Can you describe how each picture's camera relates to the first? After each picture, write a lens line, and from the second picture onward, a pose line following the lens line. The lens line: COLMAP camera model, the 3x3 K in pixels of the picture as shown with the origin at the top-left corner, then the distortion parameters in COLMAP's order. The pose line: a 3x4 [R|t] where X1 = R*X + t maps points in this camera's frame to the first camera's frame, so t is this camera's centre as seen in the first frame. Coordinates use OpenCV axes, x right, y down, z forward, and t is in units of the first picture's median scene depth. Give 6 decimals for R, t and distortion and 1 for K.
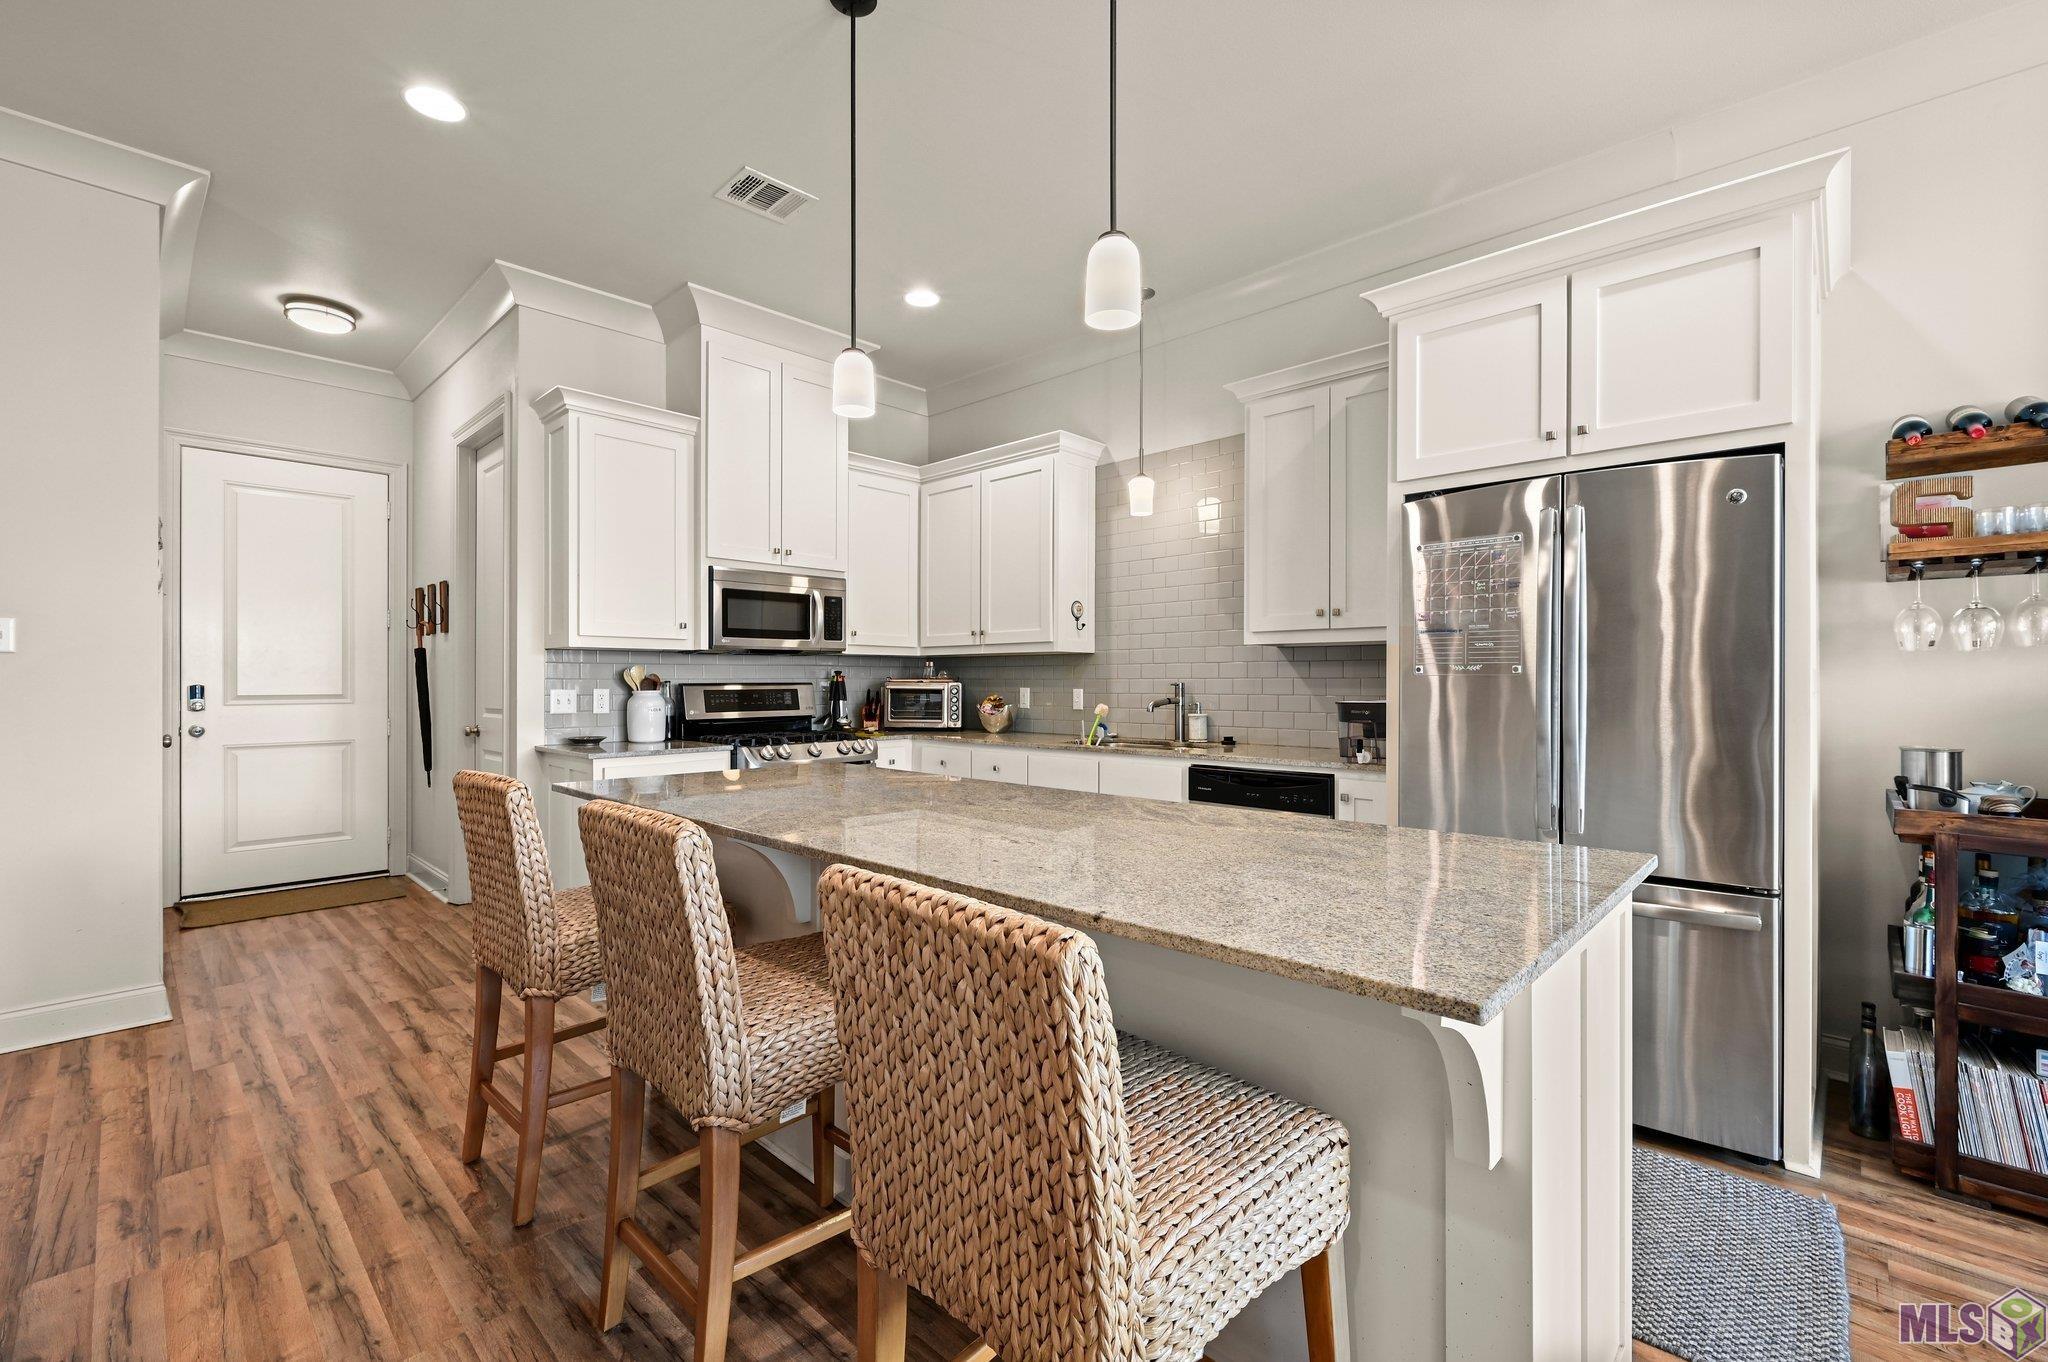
lens RADIAL K [[875.1, 0, 1024.0], [0, 875.1, 681.0], [0, 0, 1]] dist [-0.000239, -0.000081]
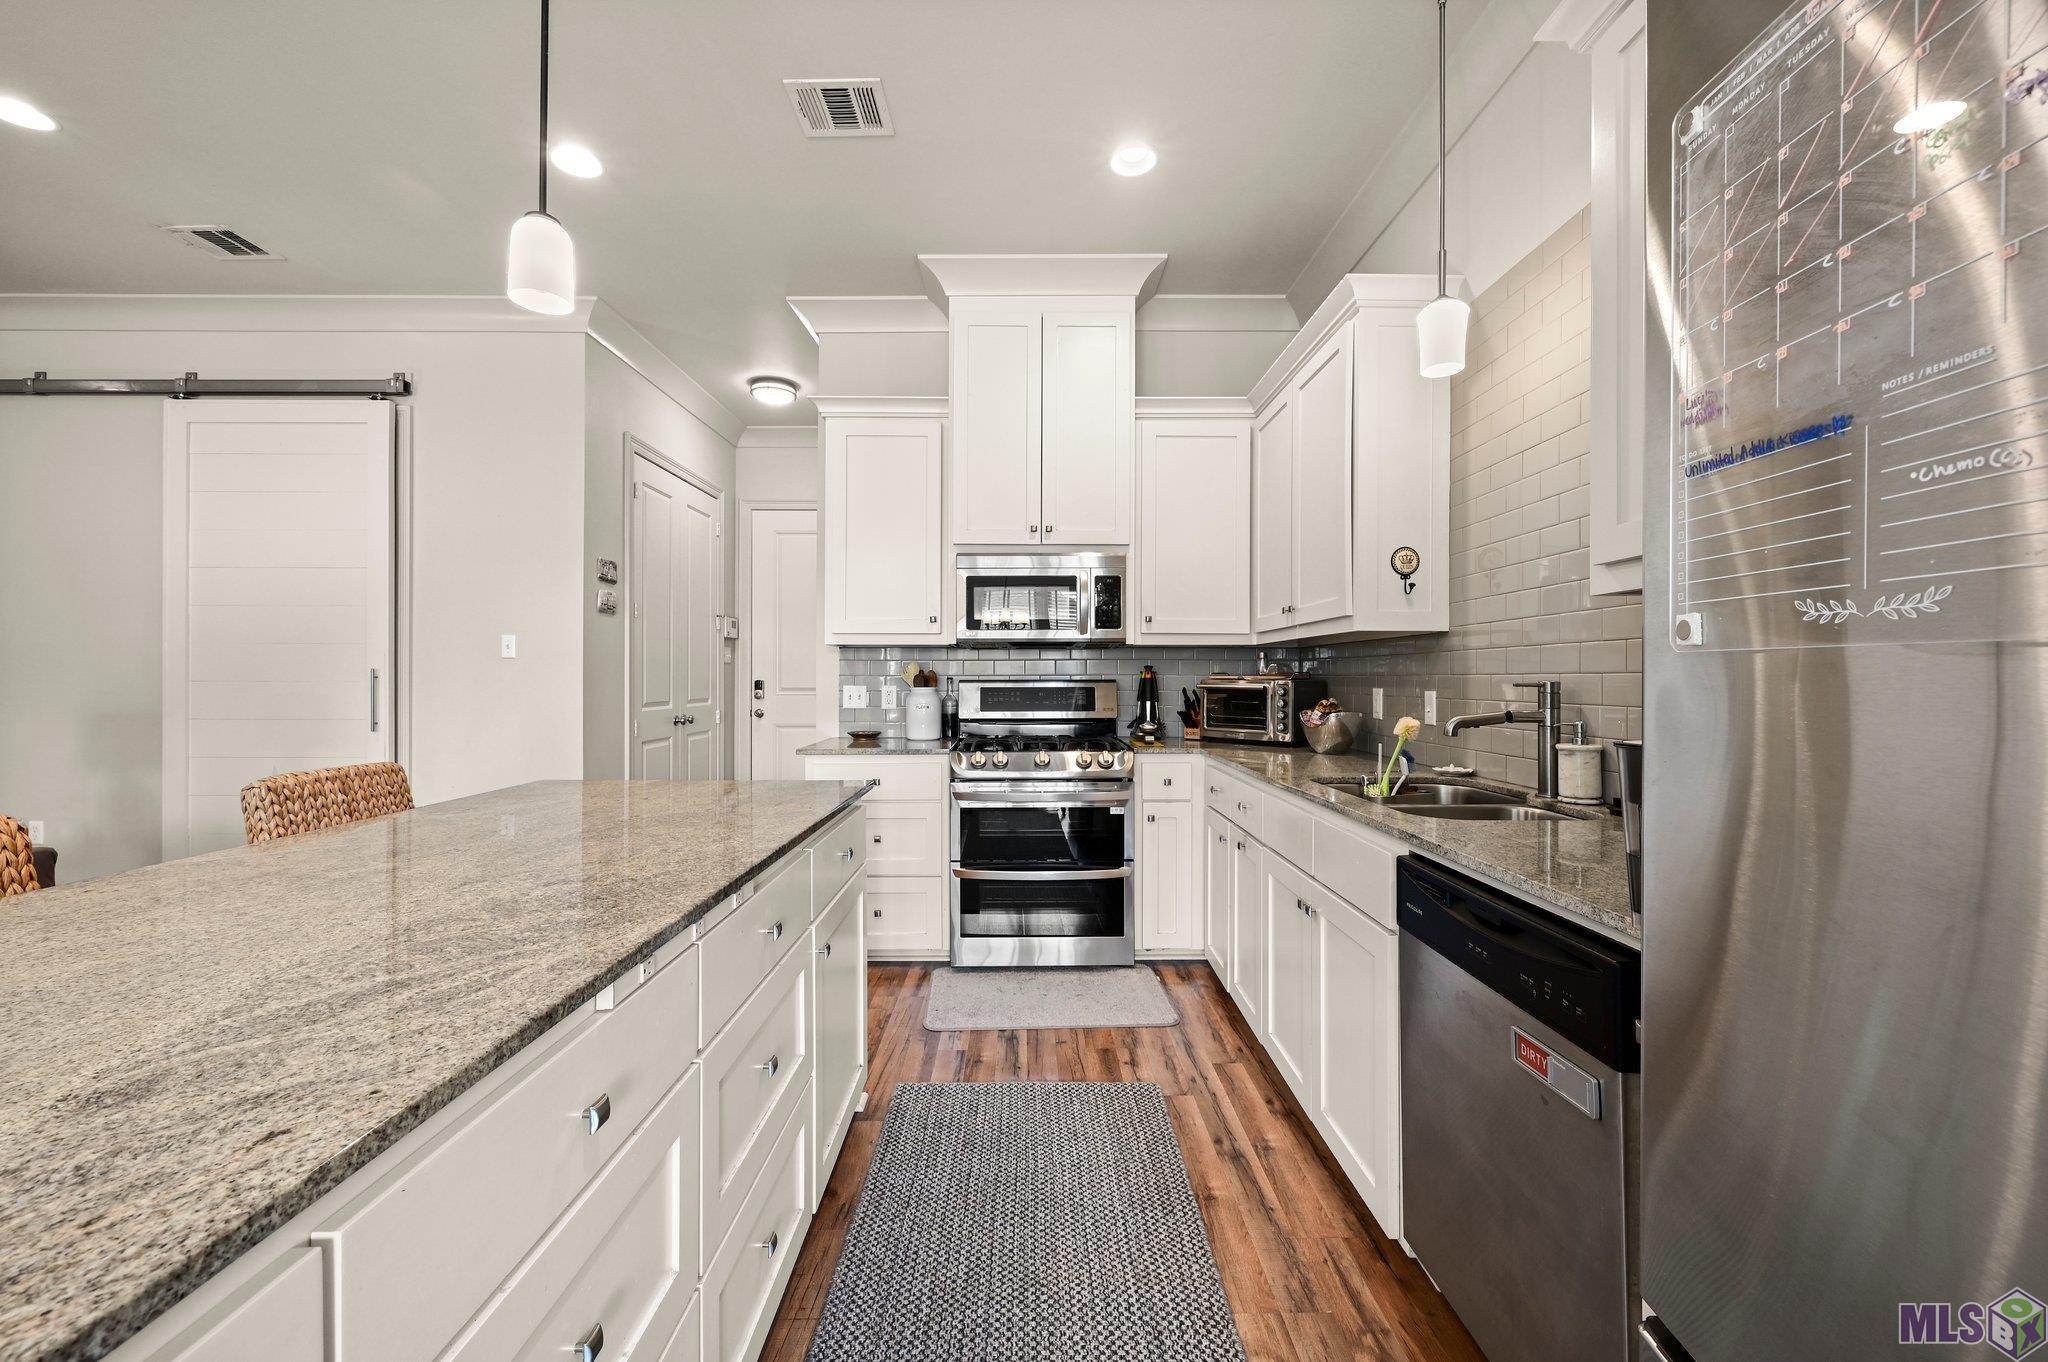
lens RADIAL K [[806.4, 0, 1024.1], [0, 806.4, 673.4], [0, 0, 1]] dist [-0.000311, -0.000003]
pose [[0.694374, -0.003029, -0.719608, 0.281519], [0.000106, 0.999992, -0.004108, -0.000837], [0.719614, 0.002776, 0.694368, 0.417803]]
